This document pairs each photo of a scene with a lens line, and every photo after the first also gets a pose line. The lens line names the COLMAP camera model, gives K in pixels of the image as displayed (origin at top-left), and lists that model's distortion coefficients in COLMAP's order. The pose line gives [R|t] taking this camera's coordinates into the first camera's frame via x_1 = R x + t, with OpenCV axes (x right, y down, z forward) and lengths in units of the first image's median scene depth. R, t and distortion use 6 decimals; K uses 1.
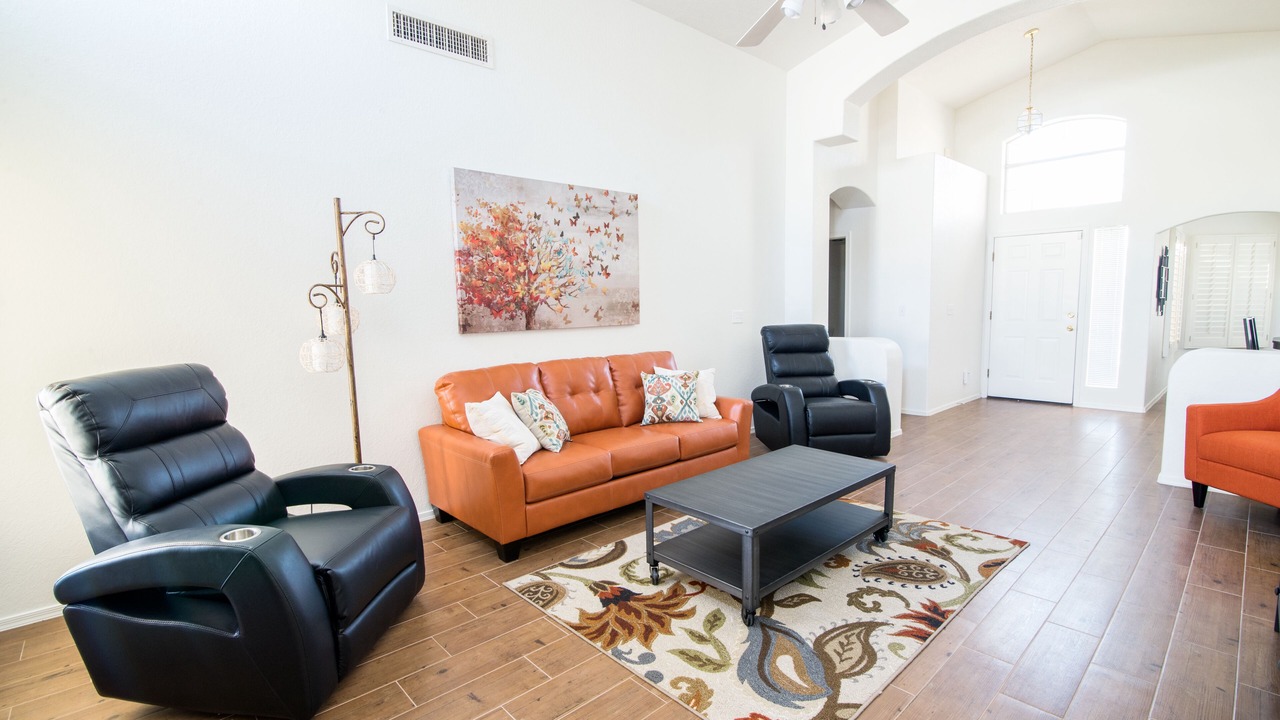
lens RADIAL K [[582.8, 0, 640.2], [0, 582.8, 361.5], [0, 0, 1]] dist [-0.010368, 0.000136]
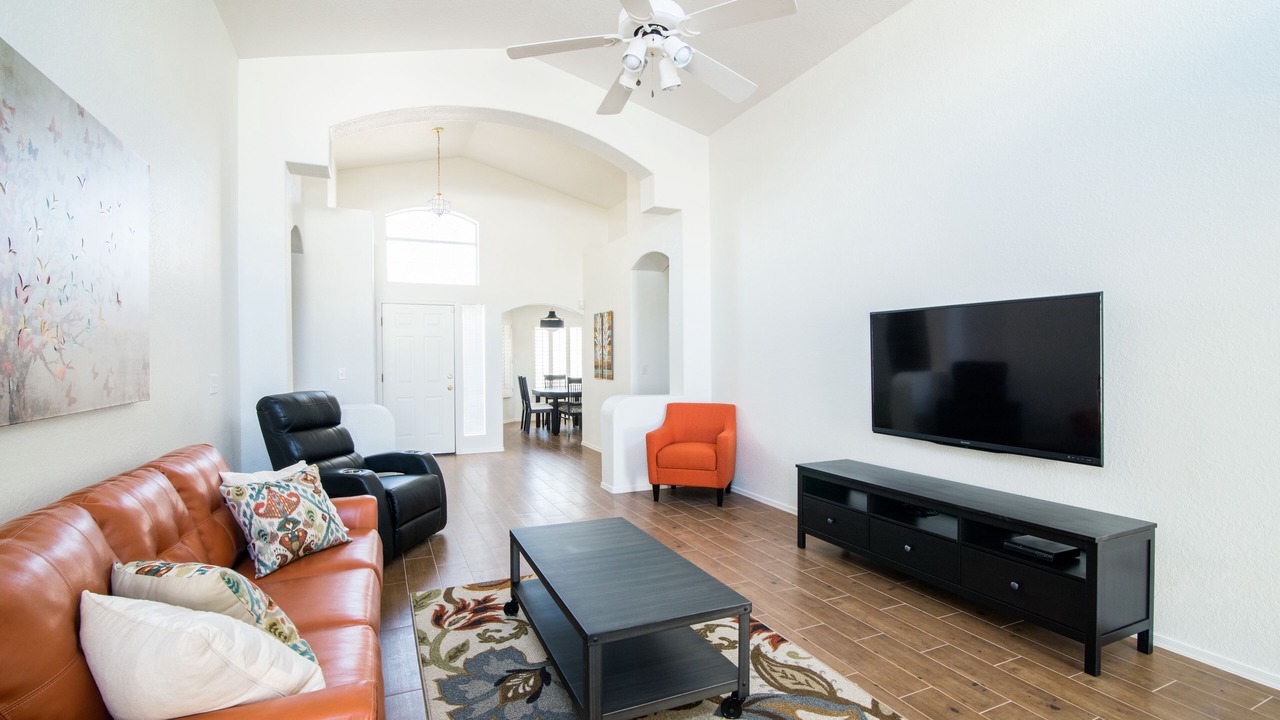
lens RADIAL K [[582.8, 0, 638.3], [0, 582.8, 361.0], [0, 0, 1]] dist [-0.010368, 0.000136]
pose [[0.325537, 0.011602, 0.945458, -0.414654], [0.093842, 0.994591, -0.044517, -0.039018], [-0.940861, 0.103216, 0.322687, 0.460401]]
